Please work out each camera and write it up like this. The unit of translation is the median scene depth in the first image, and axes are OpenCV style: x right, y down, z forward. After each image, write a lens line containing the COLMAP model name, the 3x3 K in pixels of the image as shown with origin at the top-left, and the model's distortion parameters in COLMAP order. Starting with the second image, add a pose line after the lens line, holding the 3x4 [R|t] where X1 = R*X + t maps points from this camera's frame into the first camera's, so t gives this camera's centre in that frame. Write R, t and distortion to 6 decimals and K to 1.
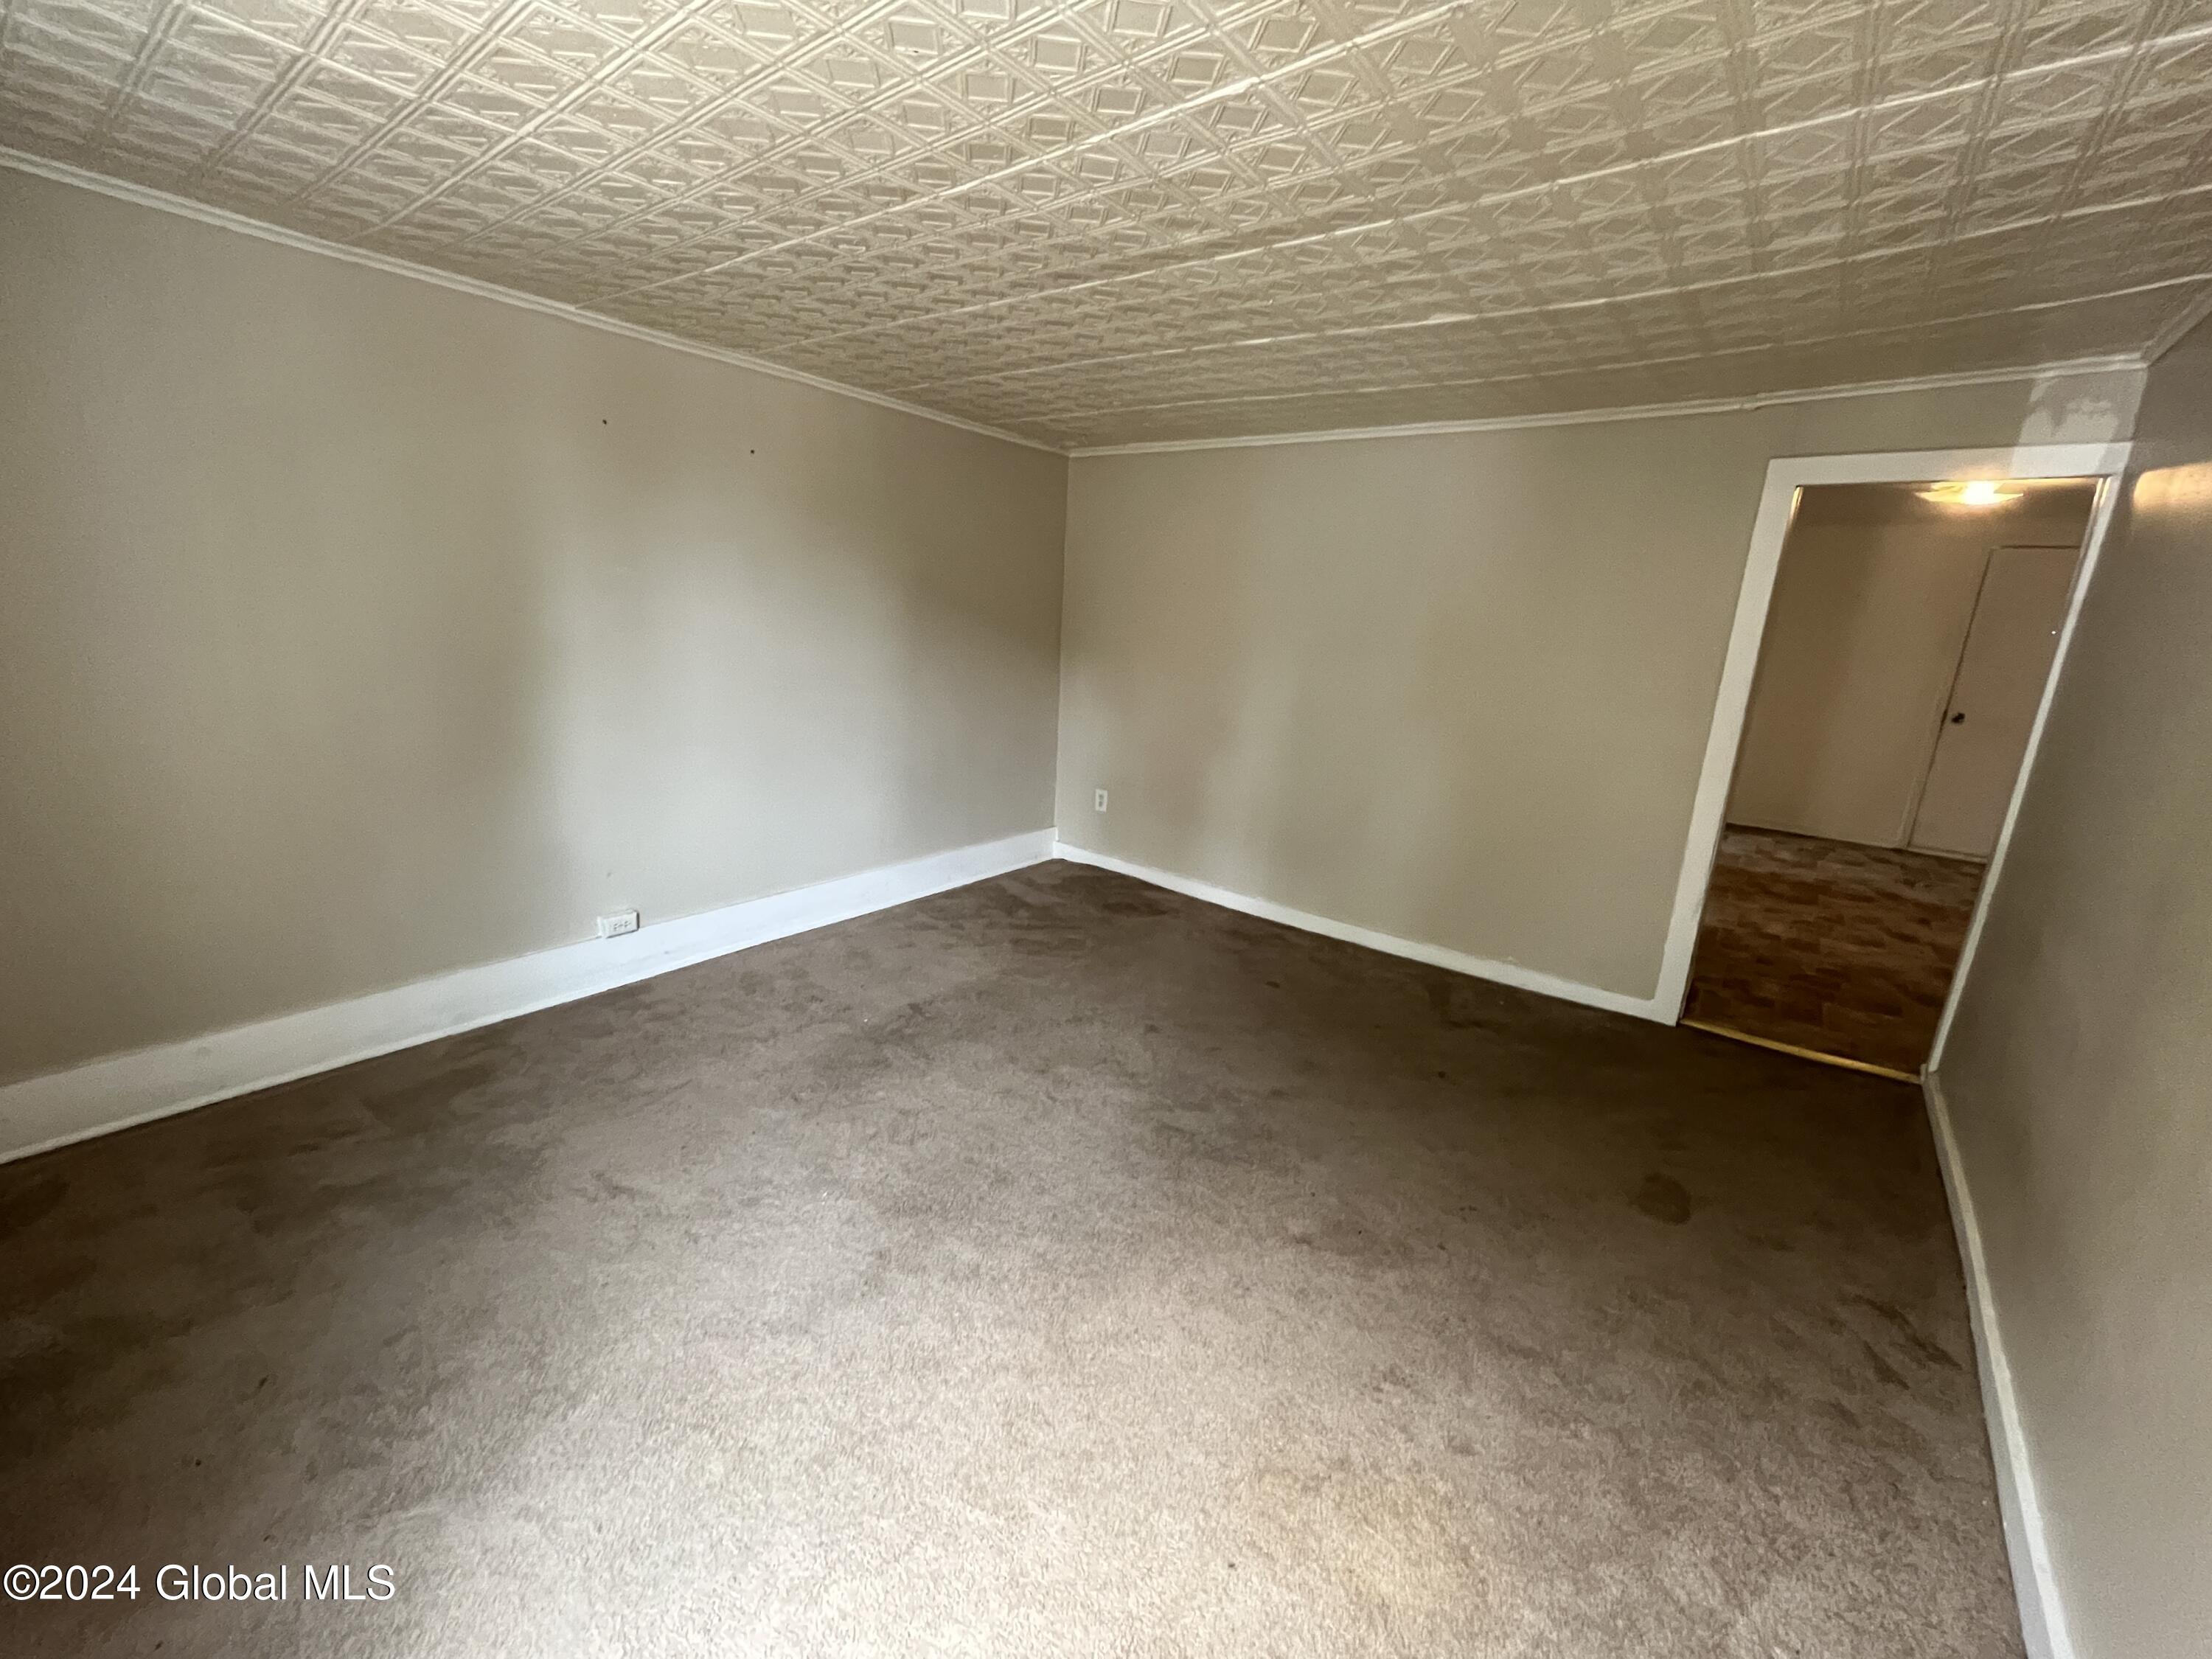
lens RADIAL K [[891.6, 0, 1090.6], [0, 891.6, 827.7], [0, 0, 1]] dist [-0.024495, -0.000018]
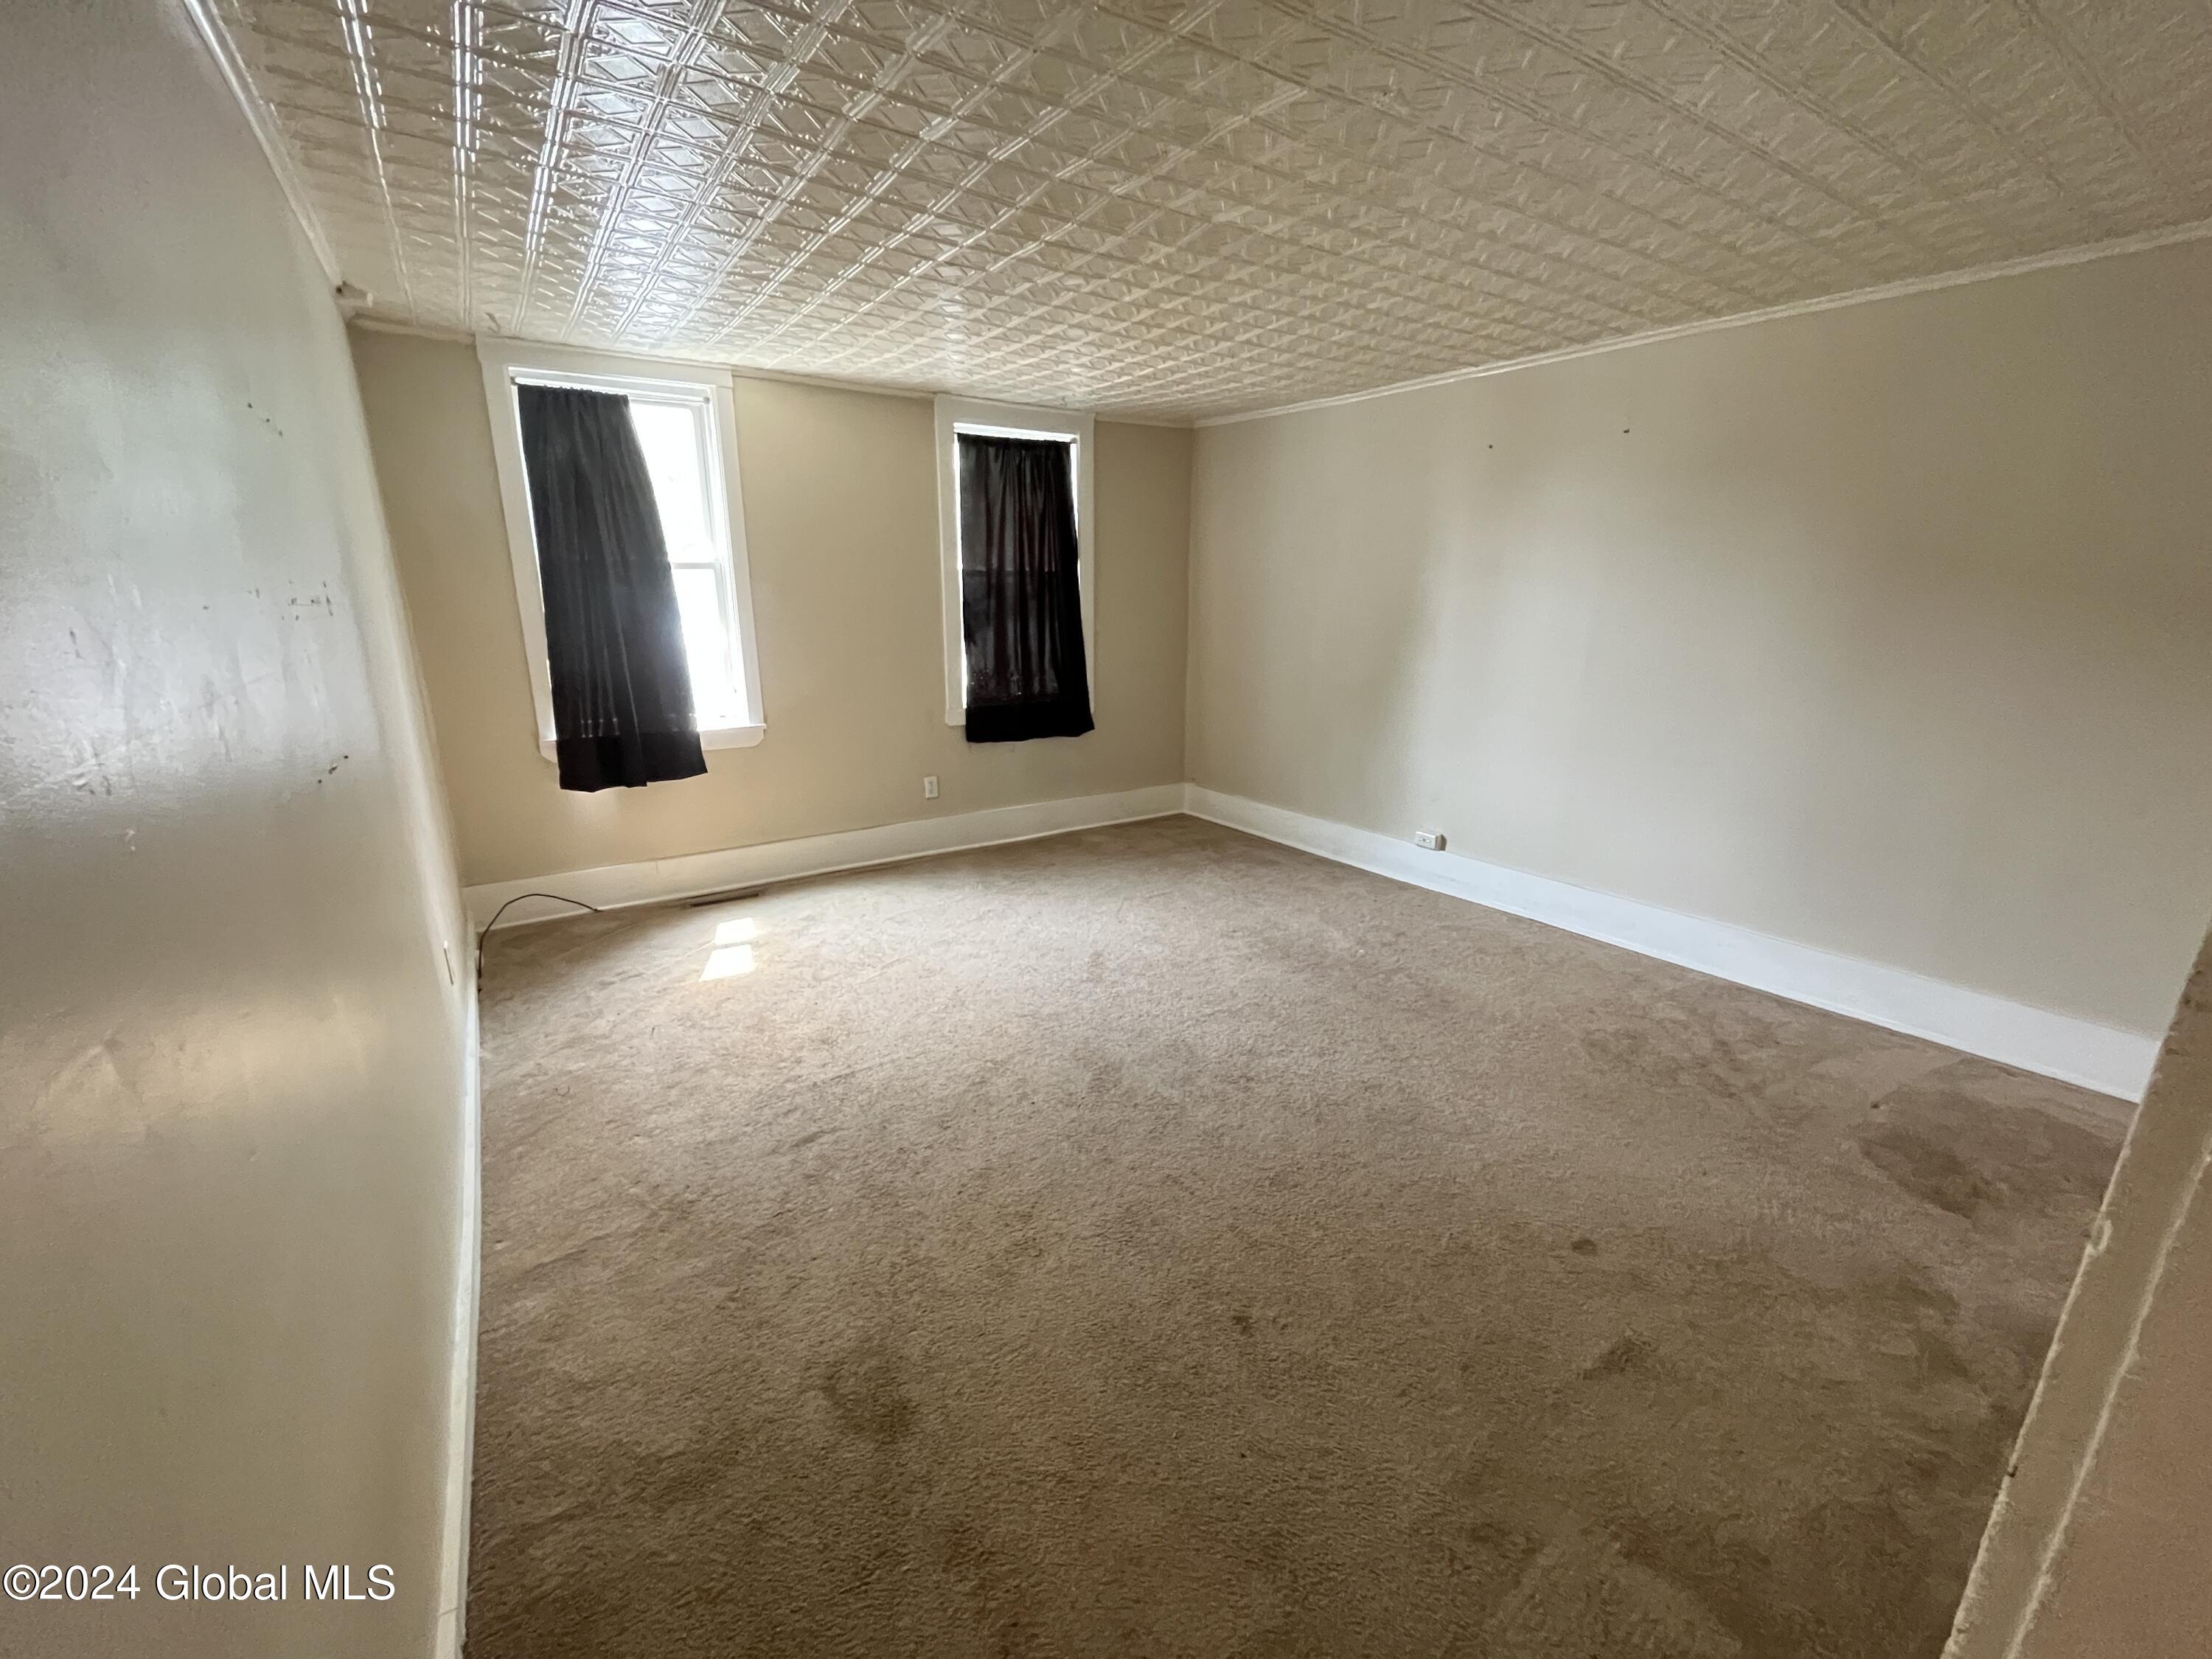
lens RADIAL K [[891.6, 0, 1090.6], [0, 891.6, 827.7], [0, 0, 1]] dist [-0.024495, -0.000018]
pose [[-0.299522, 0.200771, -0.932726, 0.866496], [-0.241584, 0.929790, 0.277718, -0.155185], [0.922997, 0.308515, -0.229990, 0.903334]]
